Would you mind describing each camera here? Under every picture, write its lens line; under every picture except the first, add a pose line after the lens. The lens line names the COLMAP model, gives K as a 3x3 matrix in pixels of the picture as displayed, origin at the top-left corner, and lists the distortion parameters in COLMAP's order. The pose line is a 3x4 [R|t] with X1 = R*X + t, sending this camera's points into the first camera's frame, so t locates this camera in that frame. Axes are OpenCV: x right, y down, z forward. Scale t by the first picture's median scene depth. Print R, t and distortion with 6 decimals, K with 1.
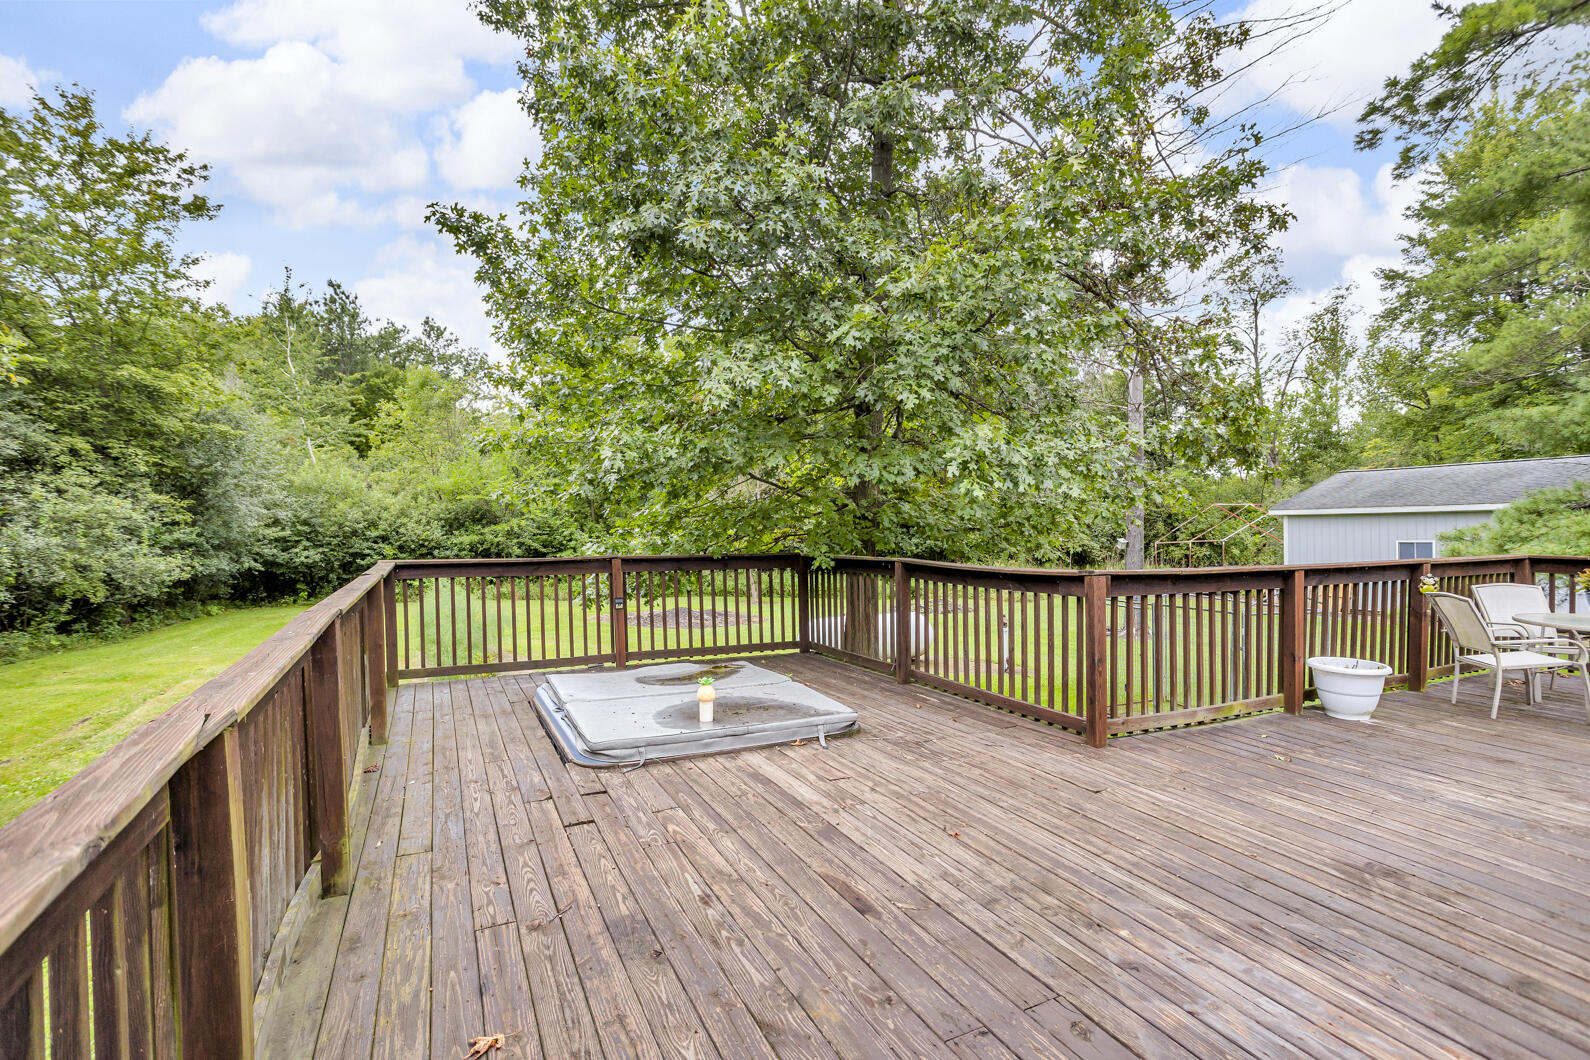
lens RADIAL K [[750.5, 0, 802.6], [0, 750.5, 535.8], [0, 0, 1]] dist [0.003659, 0.000888]
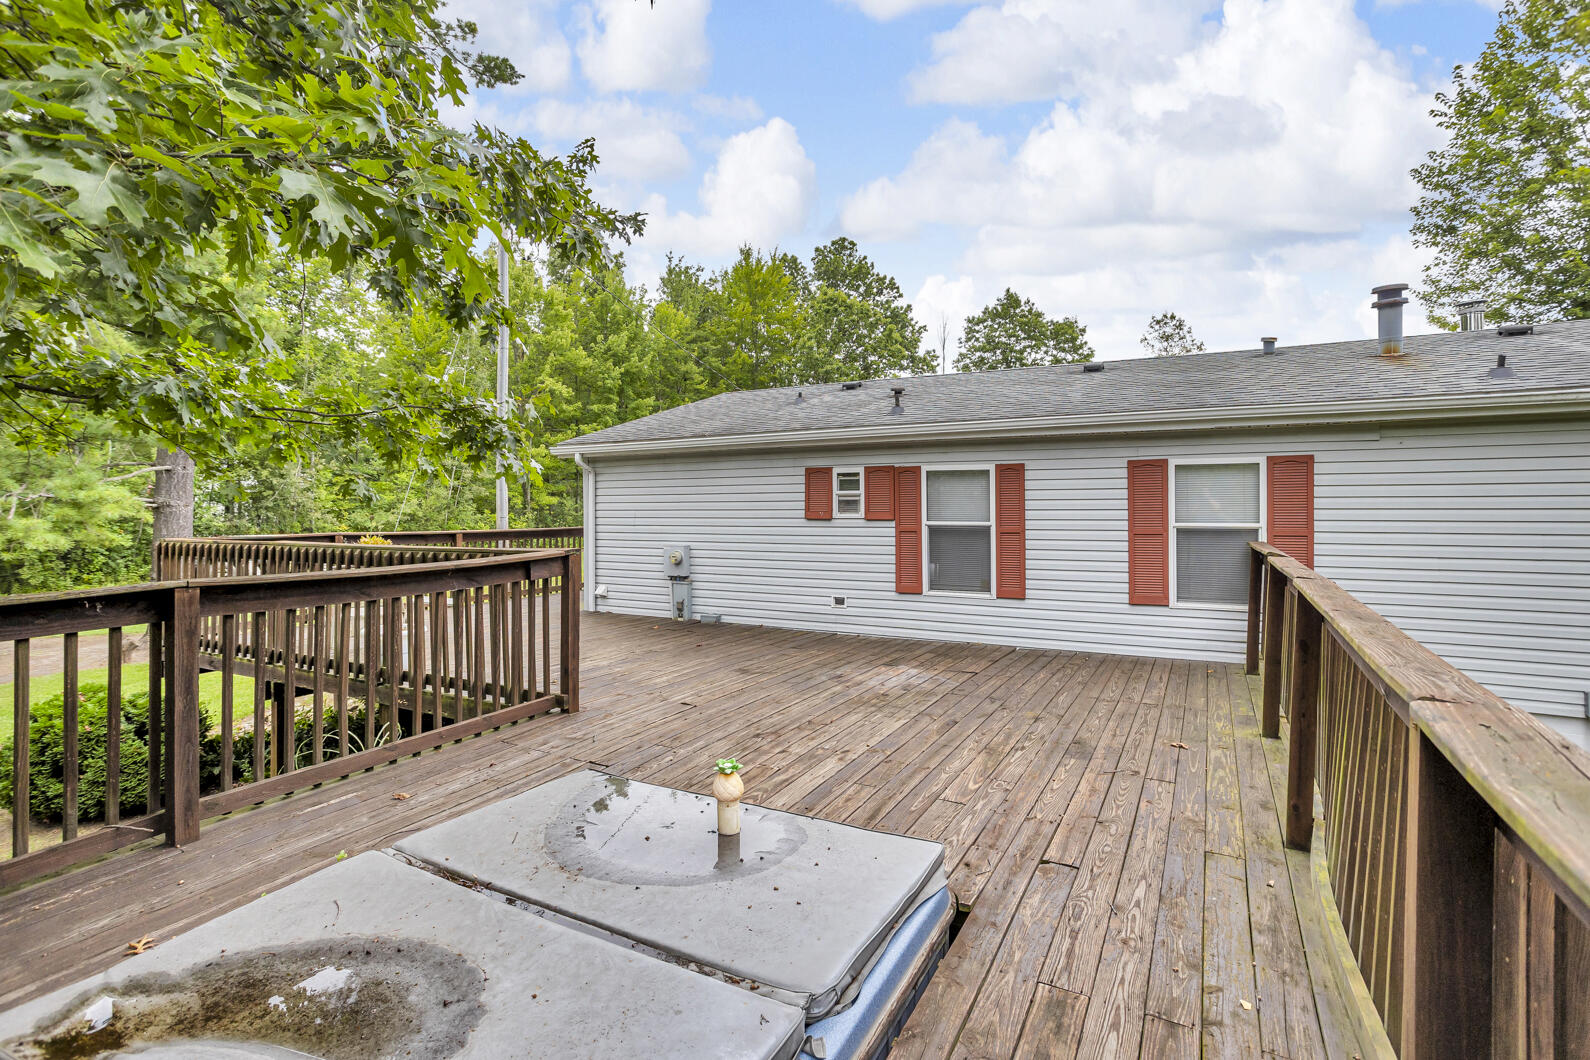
lens RADIAL K [[750.5, 0, 794.5], [0, 750.5, 521.1], [0, 0, 1]] dist [0.003659, 0.000888]
pose [[-0.572256, -0.005601, 0.820056, -0.919499], [0.018786, 0.999625, 0.019937, -0.010503], [-0.819860, 0.026815, -0.571936, 1.851240]]
